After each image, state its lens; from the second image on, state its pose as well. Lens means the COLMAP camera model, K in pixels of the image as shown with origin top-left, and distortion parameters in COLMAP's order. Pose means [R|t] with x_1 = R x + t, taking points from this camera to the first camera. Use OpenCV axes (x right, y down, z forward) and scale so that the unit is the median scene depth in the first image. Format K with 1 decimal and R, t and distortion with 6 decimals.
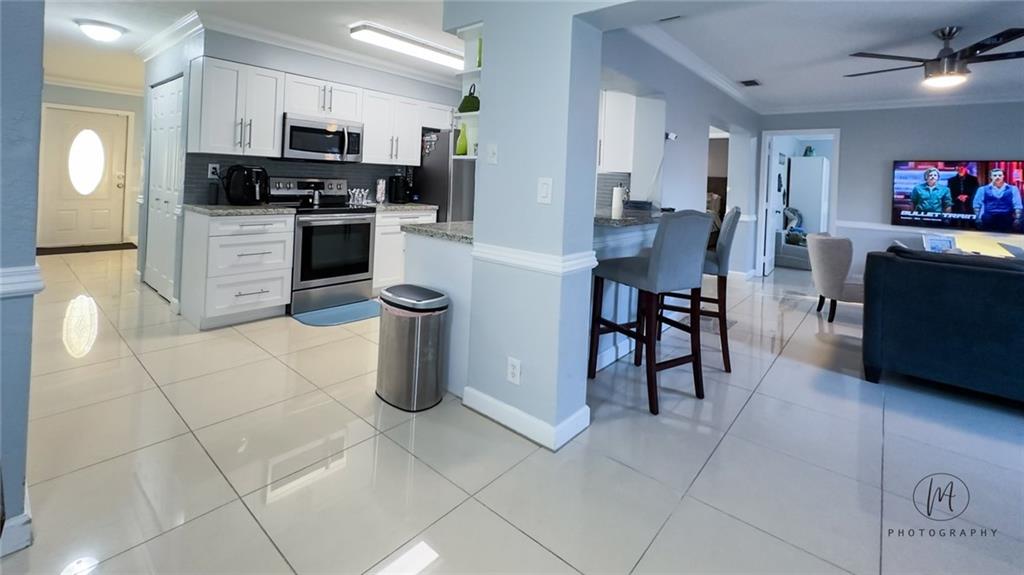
lens RADIAL K [[446.2, 0, 511.2], [0, 446.2, 180.1], [0, 0, 1]] dist [-0.000052, 0.000589]
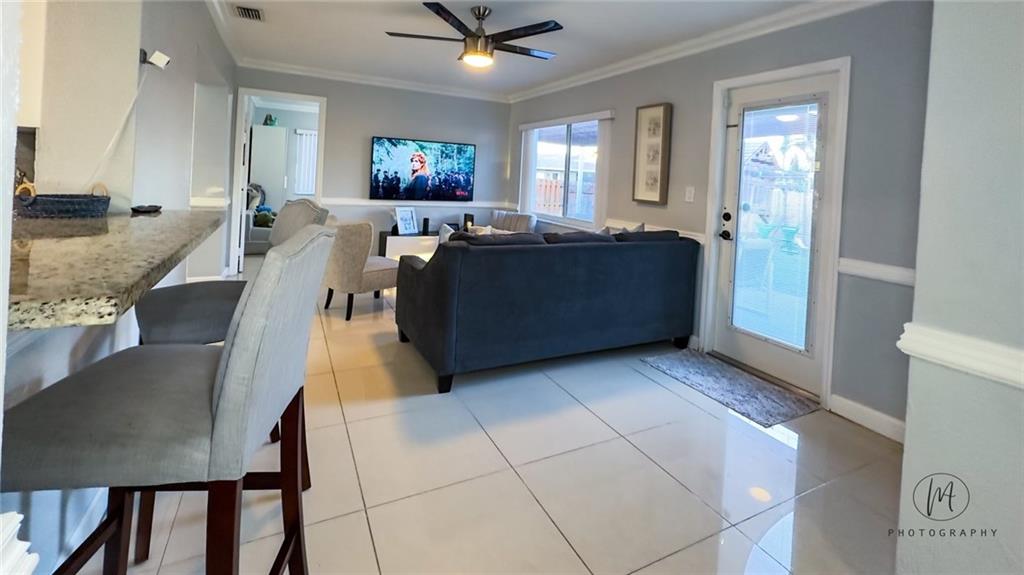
lens RADIAL K [[446.2, 0, 511.2], [0, 446.2, 180.1], [0, 0, 1]] dist [-0.000052, 0.000589]
pose [[0.392931, -0.027984, 0.919142, 0.136951], [-0.034294, 0.998396, 0.045057, -0.005236], [-0.918928, -0.049225, 0.391341, 1.009611]]
